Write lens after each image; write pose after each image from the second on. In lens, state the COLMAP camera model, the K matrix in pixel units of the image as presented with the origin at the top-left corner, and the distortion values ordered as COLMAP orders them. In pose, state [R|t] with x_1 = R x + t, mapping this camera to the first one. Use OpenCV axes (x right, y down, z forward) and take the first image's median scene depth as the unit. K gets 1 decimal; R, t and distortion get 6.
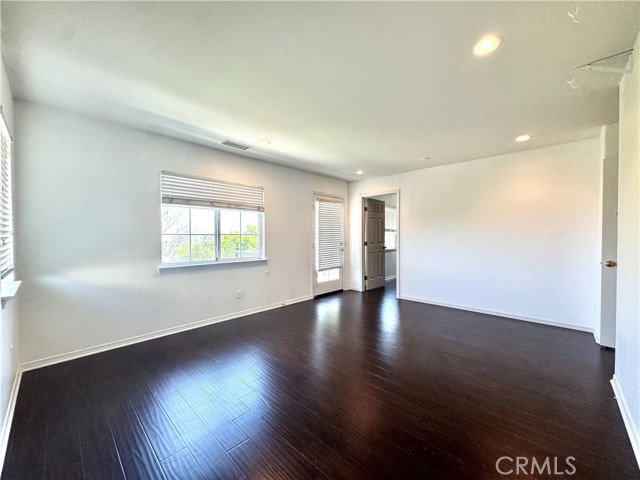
lens RADIAL K [[259.9, 0, 319.0], [0, 259.9, 240.7], [0, 0, 1]] dist [-0.008184, -0.000004]
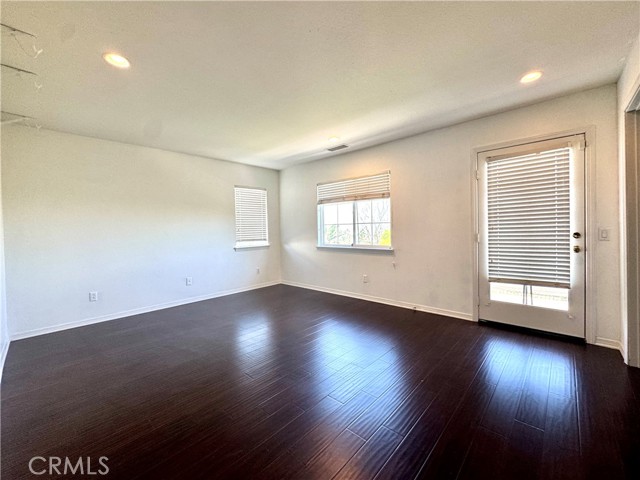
lens RADIAL K [[259.9, 0, 319.1], [0, 259.9, 235.1], [0, 0, 1]] dist [-0.008184, -0.000004]
pose [[0.007599, 0.031892, -0.999462, 0.715715], [0.006312, 0.999470, 0.031940, -0.009465], [0.999951, -0.006552, 0.007394, 0.749204]]
